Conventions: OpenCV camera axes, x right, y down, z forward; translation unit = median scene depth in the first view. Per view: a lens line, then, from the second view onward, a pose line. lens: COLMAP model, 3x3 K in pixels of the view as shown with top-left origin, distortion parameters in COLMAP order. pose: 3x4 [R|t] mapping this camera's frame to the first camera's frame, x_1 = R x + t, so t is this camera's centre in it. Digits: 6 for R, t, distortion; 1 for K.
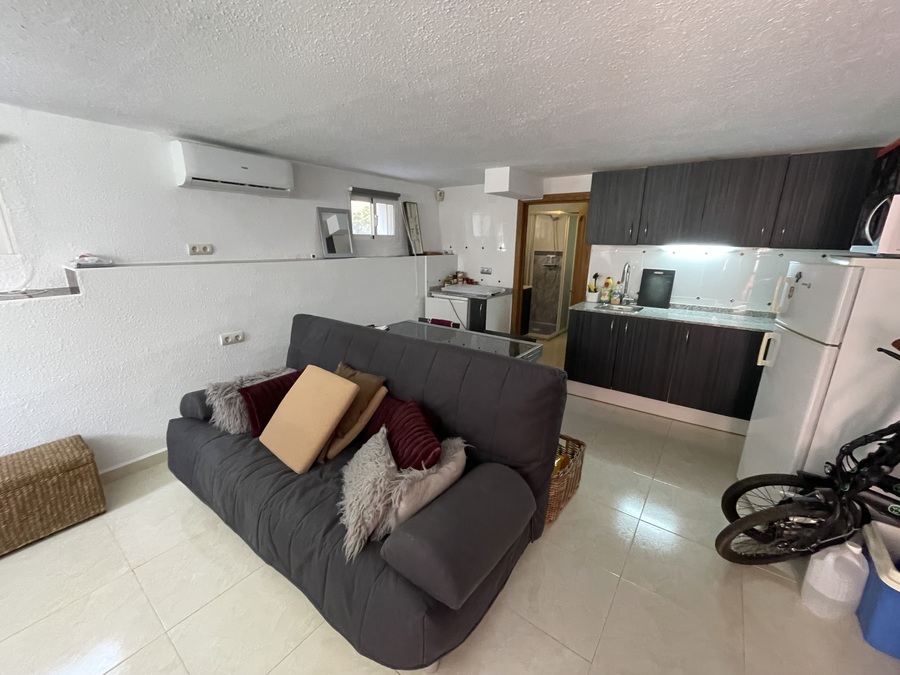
lens RADIAL K [[364.1, 0, 449.6], [0, 364.1, 340.2], [0, 0, 1]] dist [-0.006316, 0.000501]
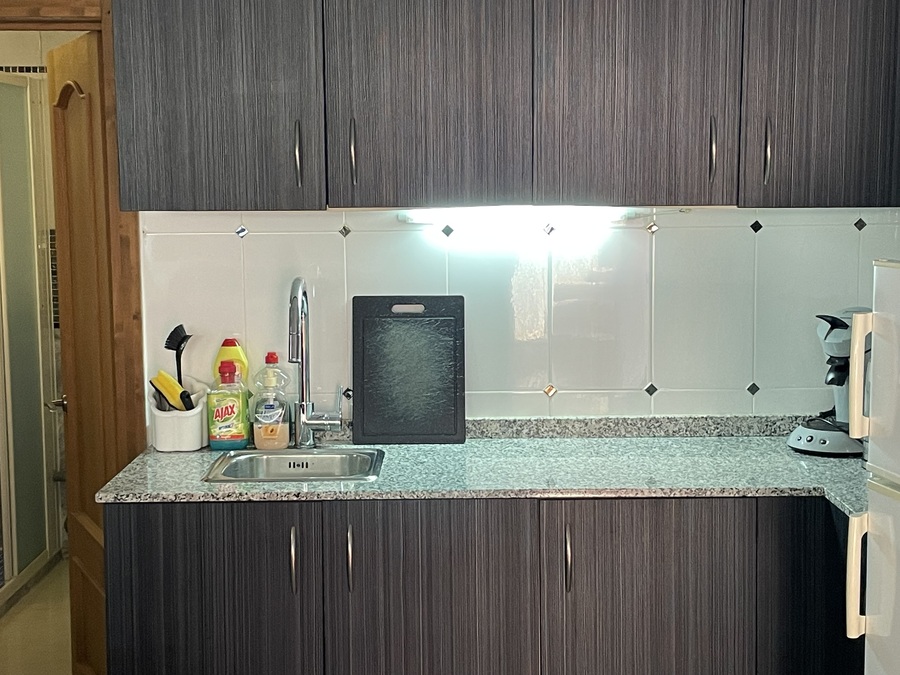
lens RADIAL K [[1436.7, 0, 451.4], [0, 1436.7, 336.6], [0, 0, 1]] dist [0.053957, 0.000000]
pose [[0.796660, -0.088529, 0.597909, -0.009086], [0.174758, 0.980703, -0.087642, -0.069212], [-0.578612, 0.174311, 0.796758, 0.170444]]
